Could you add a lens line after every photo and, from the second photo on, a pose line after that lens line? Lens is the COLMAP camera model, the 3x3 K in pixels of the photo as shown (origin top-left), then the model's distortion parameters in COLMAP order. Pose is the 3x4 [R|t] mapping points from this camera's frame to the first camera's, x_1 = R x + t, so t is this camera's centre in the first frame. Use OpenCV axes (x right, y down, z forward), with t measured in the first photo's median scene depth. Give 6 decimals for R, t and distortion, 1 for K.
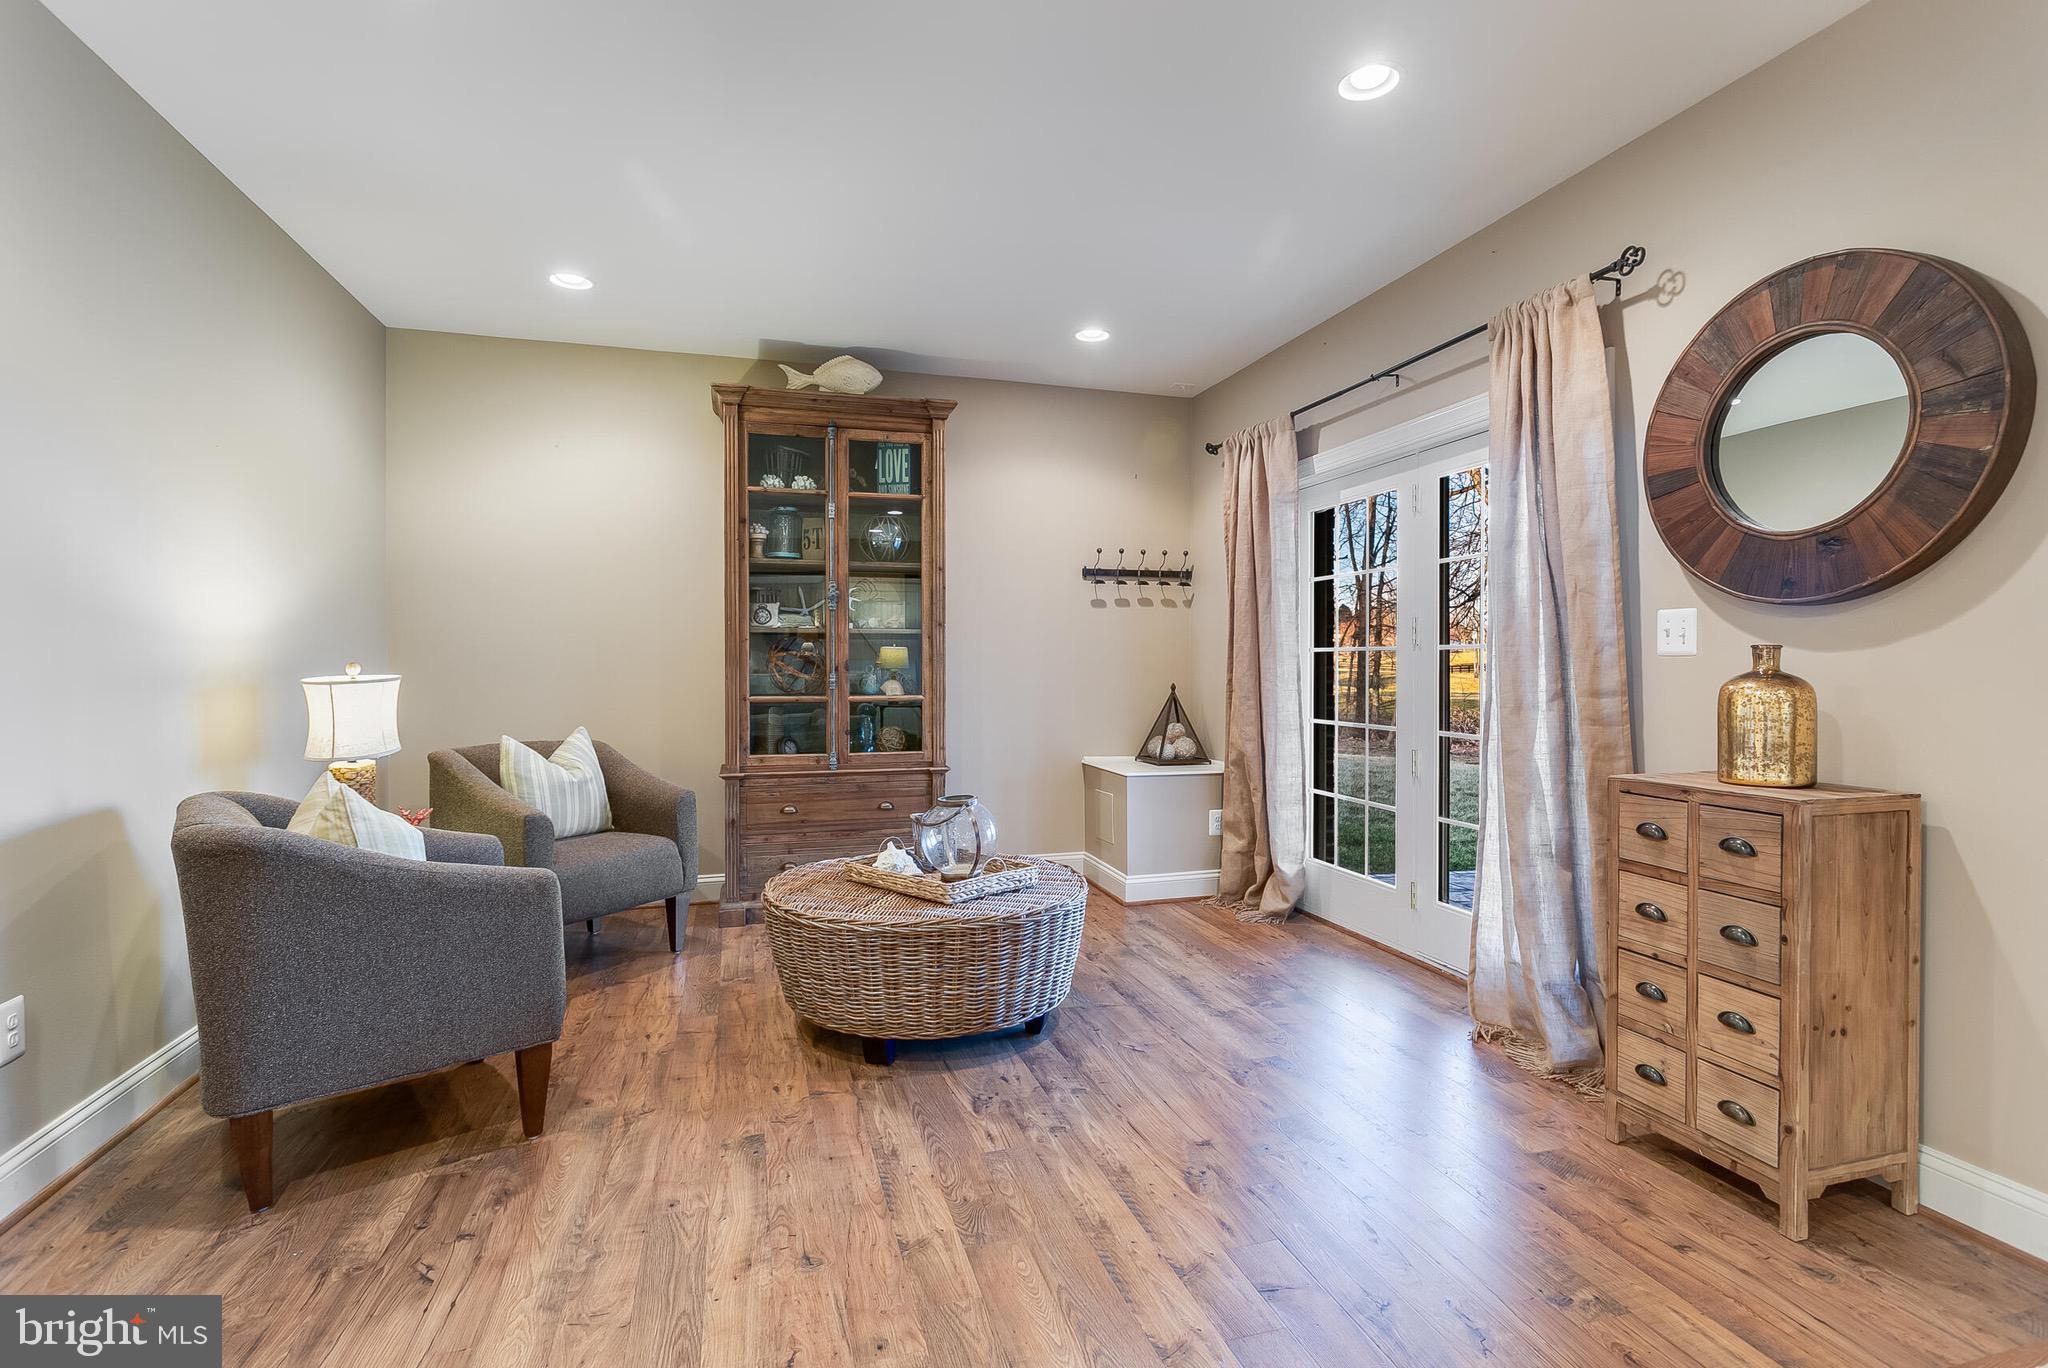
lens RADIAL K [[973.5, 0, 1019.1], [0, 973.5, 667.0], [0, 0, 1]] dist [0.003451, 0.000792]
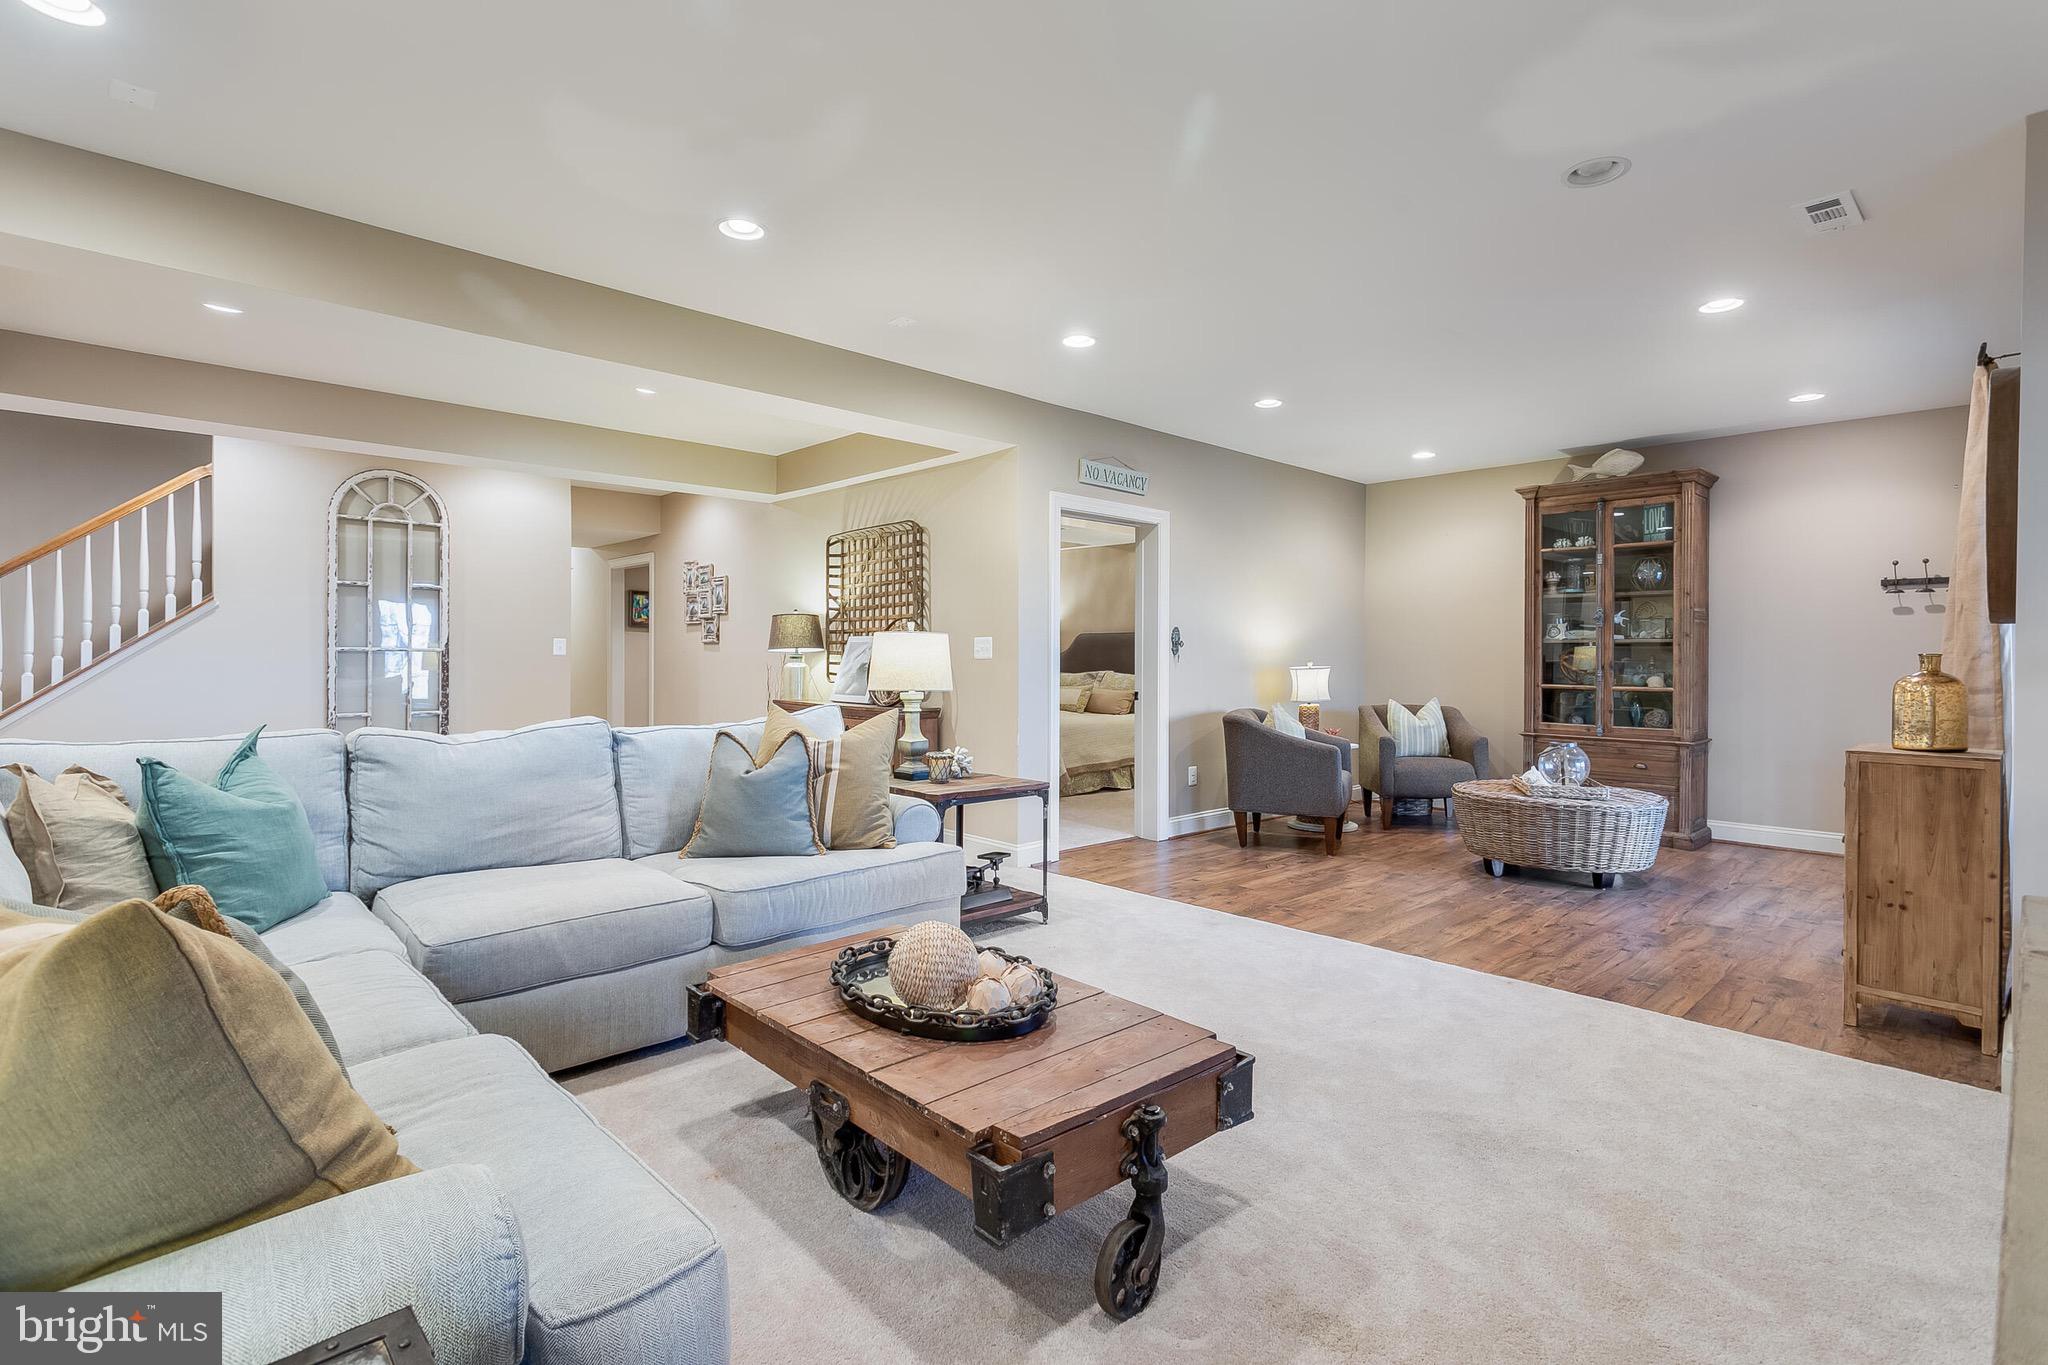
lens RADIAL K [[973.5, 0, 1027.1], [0, 973.5, 668.9], [0, 0, 1]] dist [0.003451, 0.000792]
pose [[0.445343, 0.012687, -0.895270, 0.878405], [-0.011180, 0.999900, 0.008608, 0.001451], [0.895290, 0.006176, 0.445441, -0.501654]]
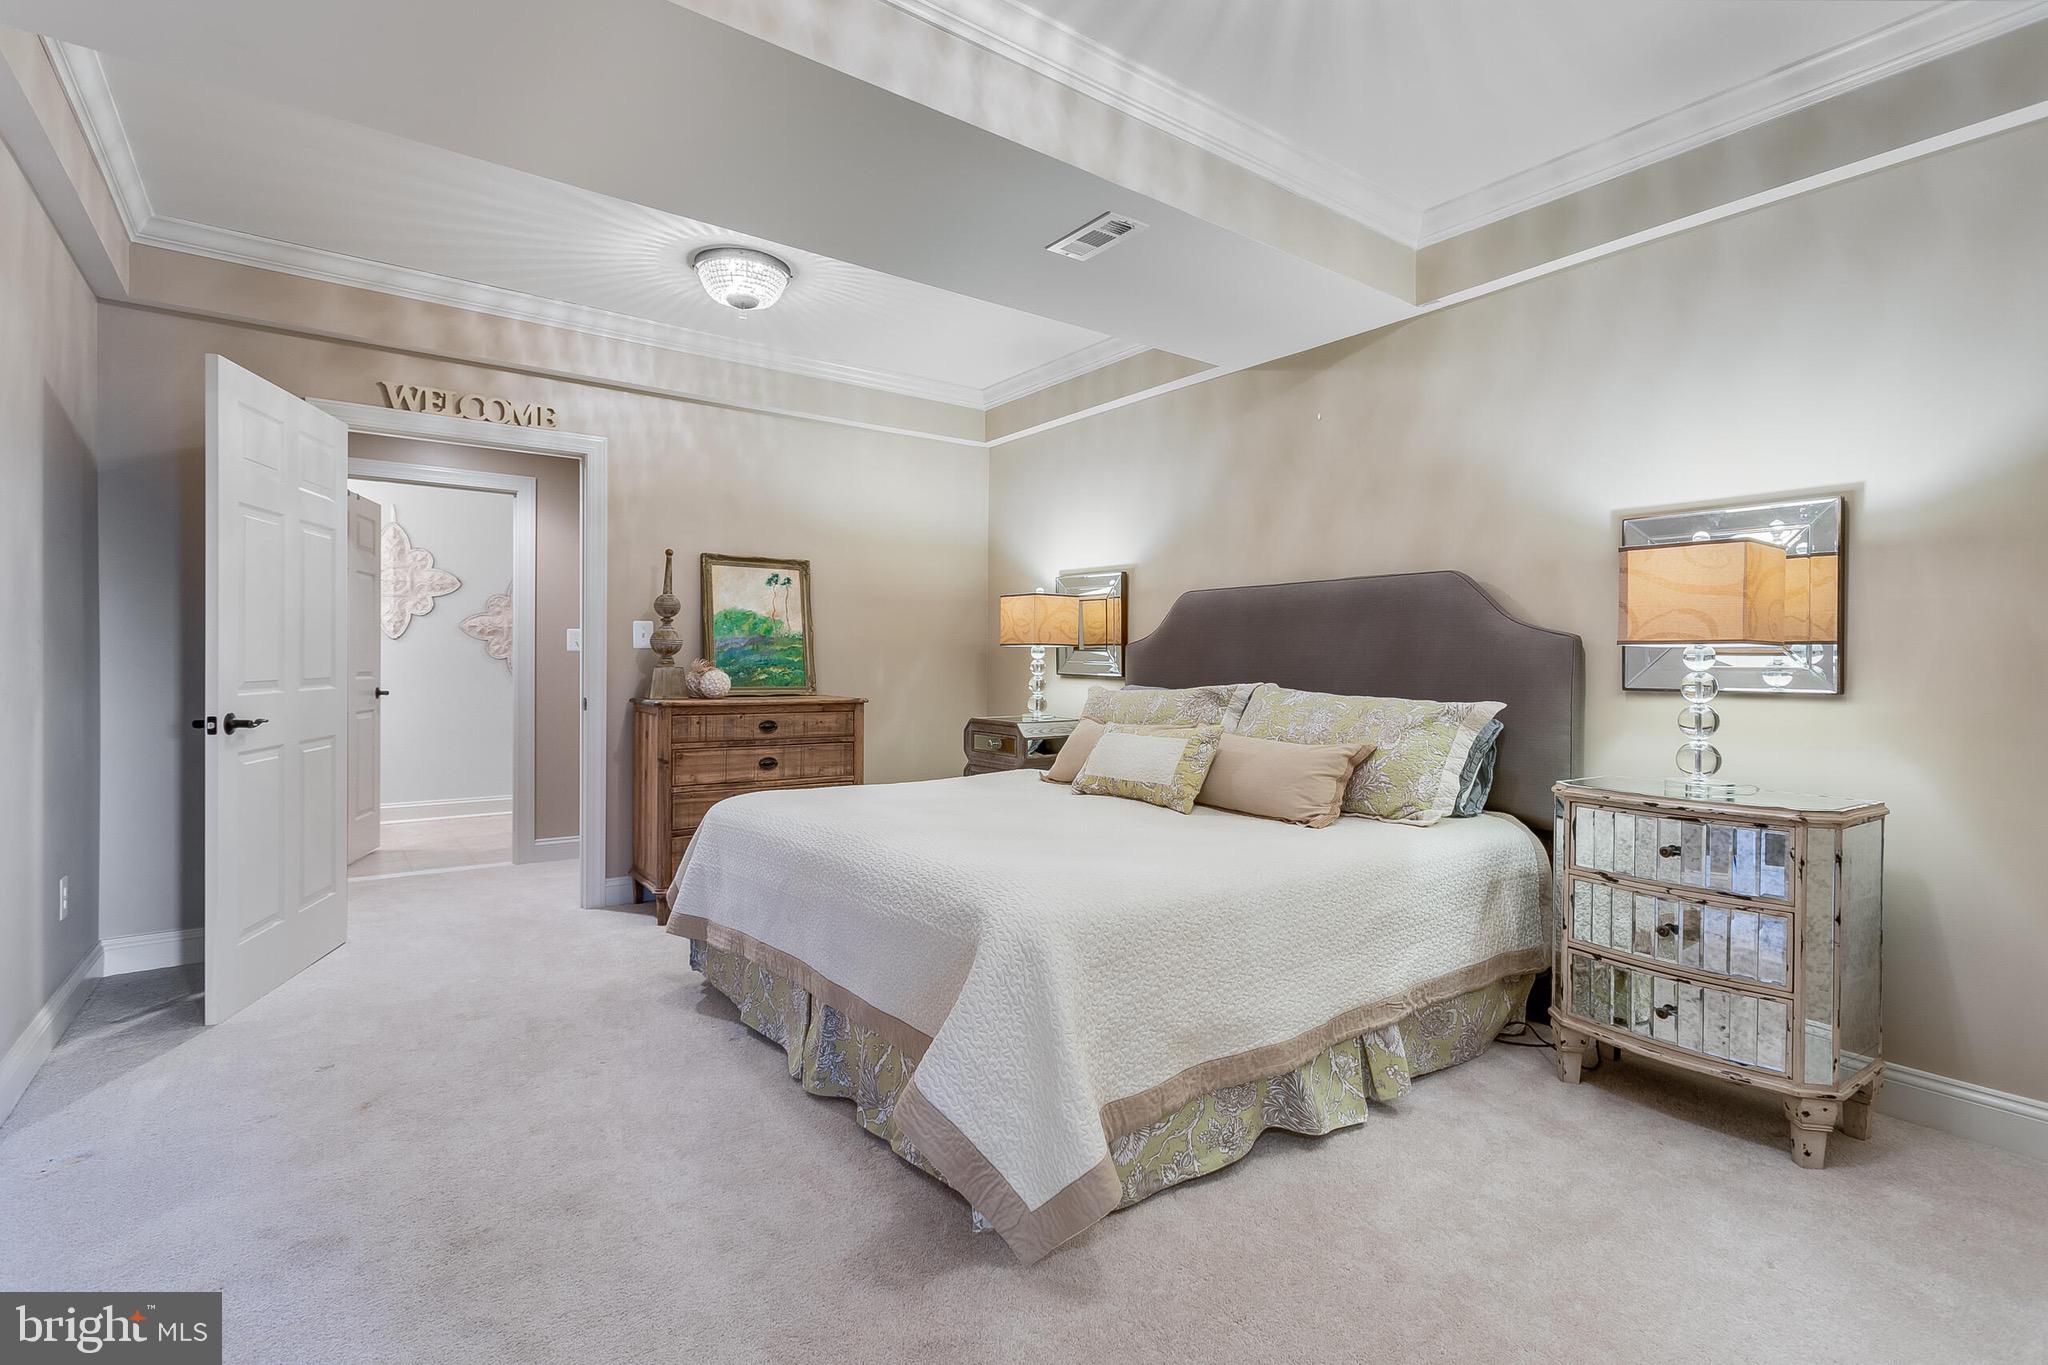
lens RADIAL K [[973.5, 0, 1025.8], [0, 973.5, 678.1], [0, 0, 1]] dist [0.003451, 0.000792]
pose [[0.343472, 0.013794, -0.939062, -0.415055], [-0.025447, 0.999662, 0.005376, 0.019053], [0.938818, 0.022050, 0.343707, 0.236706]]
